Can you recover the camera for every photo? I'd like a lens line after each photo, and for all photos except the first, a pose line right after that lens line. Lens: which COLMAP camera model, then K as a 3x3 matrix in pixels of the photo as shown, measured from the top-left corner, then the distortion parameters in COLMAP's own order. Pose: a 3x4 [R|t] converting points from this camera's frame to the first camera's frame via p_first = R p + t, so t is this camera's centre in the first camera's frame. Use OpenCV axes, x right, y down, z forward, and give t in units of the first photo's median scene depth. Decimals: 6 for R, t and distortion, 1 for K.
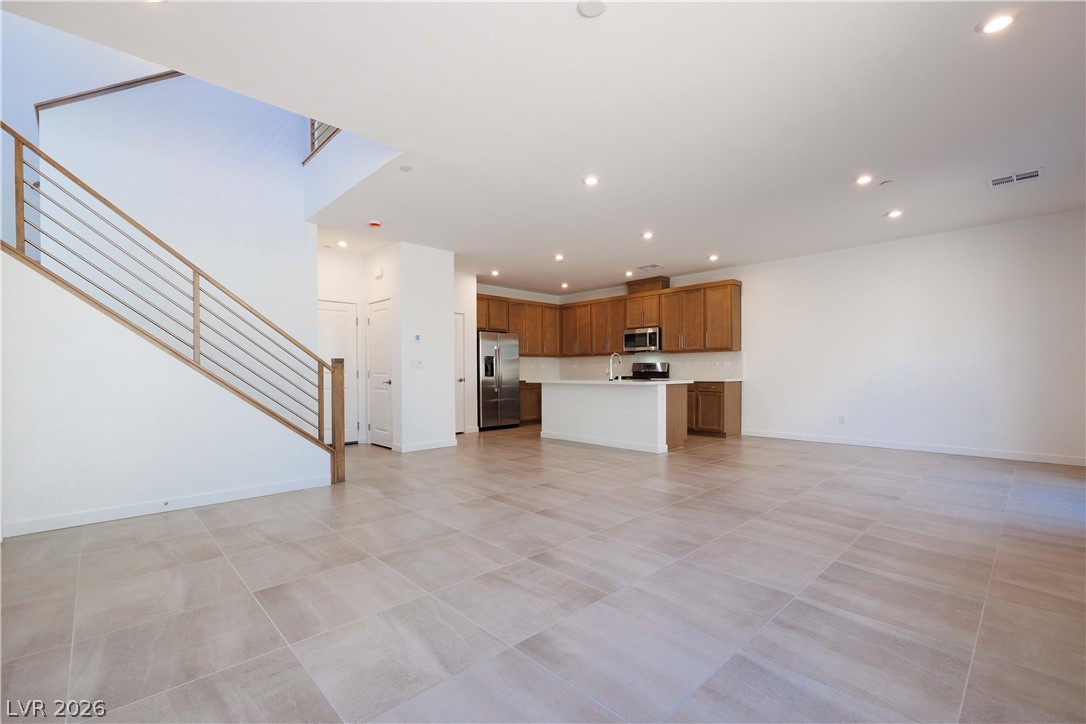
lens RADIAL K [[469.1, 0, 539.4], [0, 469.1, 380.4], [0, 0, 1]] dist [0.001495, 0.000374]
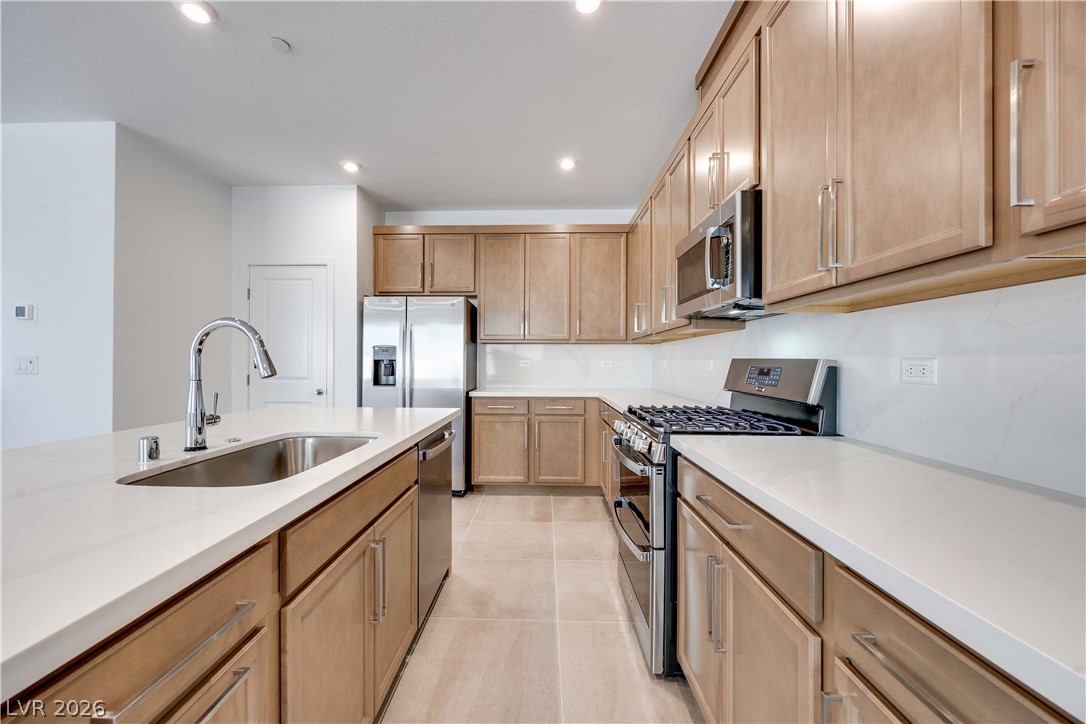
lens RADIAL K [[428.3, 0, 529.1], [0, 428.3, 363.7], [0, 0, 1]] dist [-0.007890, -0.000156]
pose [[0.700304, 0.010439, -0.713769, 0.321357], [-0.018807, 0.999816, -0.003830, -0.033432], [0.713597, 0.016106, 0.700371, 0.797410]]
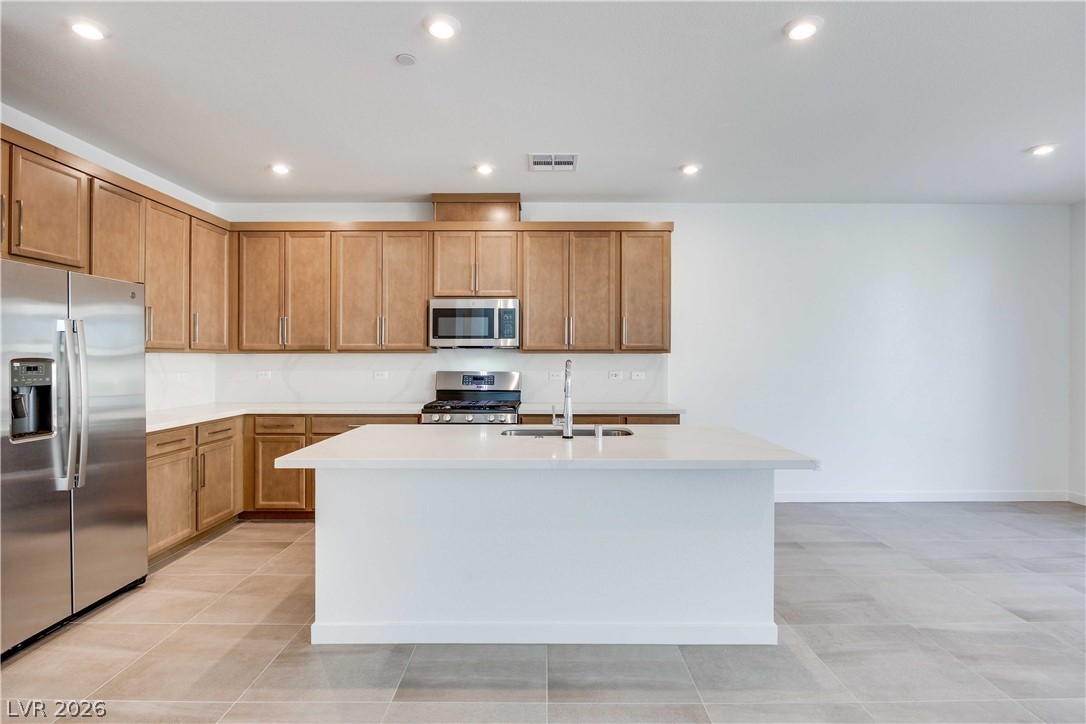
lens RADIAL K [[542.1, 0, 544.8], [0, 542.1, 359.1], [0, 0, 1]] dist [-0.013108, 0.000783]
pose [[0.688276, 0.002736, 0.725444, -0.126889], [0.008819, 0.999887, -0.012139, -0.045146], [-0.725395, 0.014753, 0.688175, 0.599235]]
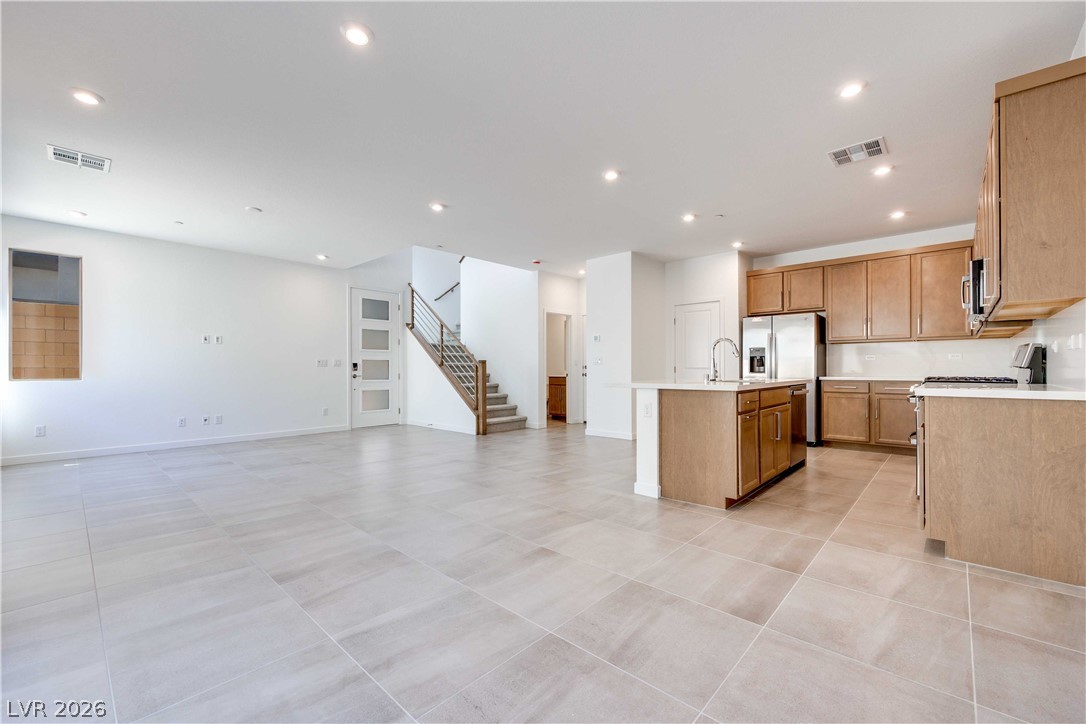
lens RADIAL K [[441.5, 0, 539.4], [0, 441.5, 367.8], [0, 0, 1]] dist [-0.000671, 0.000487]
pose [[0.065827, 0.003194, -0.997826, 0.613890], [-0.012686, 0.999917, 0.002364, -0.014283], [0.997750, 0.012503, 0.065862, 0.587675]]
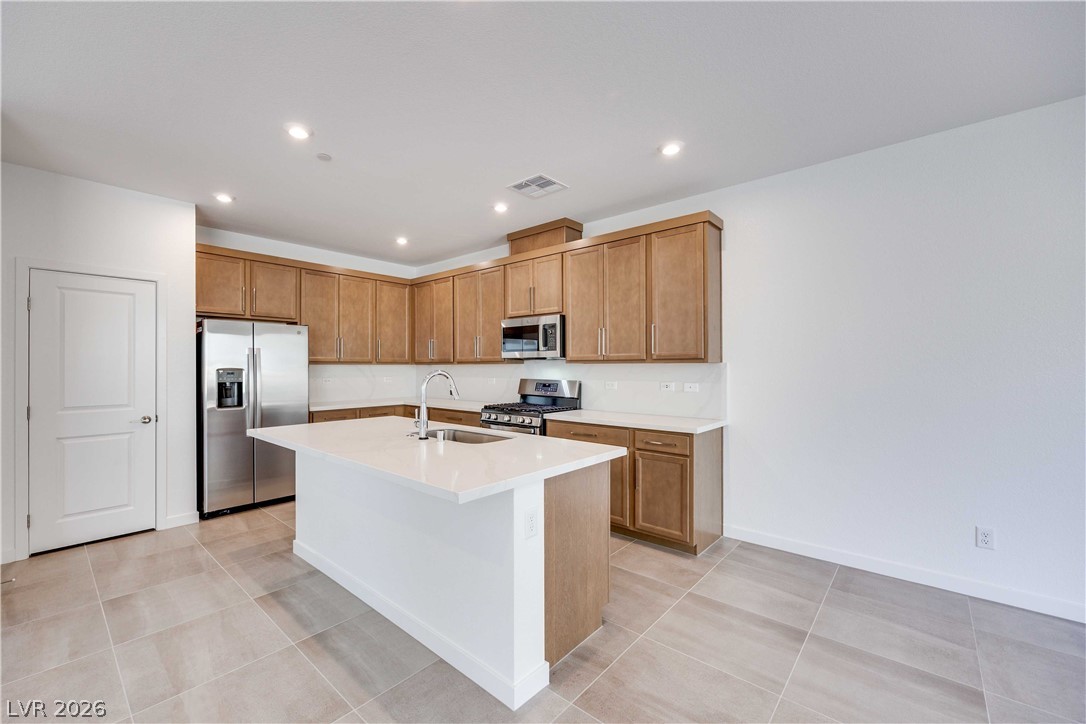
lens RADIAL K [[445.6, 0, 507.8], [0, 445.6, 366.8], [0, 0, 1]] dist [-0.002612, 0.000287]
pose [[0.998297, 0.003662, 0.058215, 0.165654], [-0.002660, 0.999847, -0.017272, -0.045643], [-0.058269, 0.017088, 0.998155, 0.504254]]
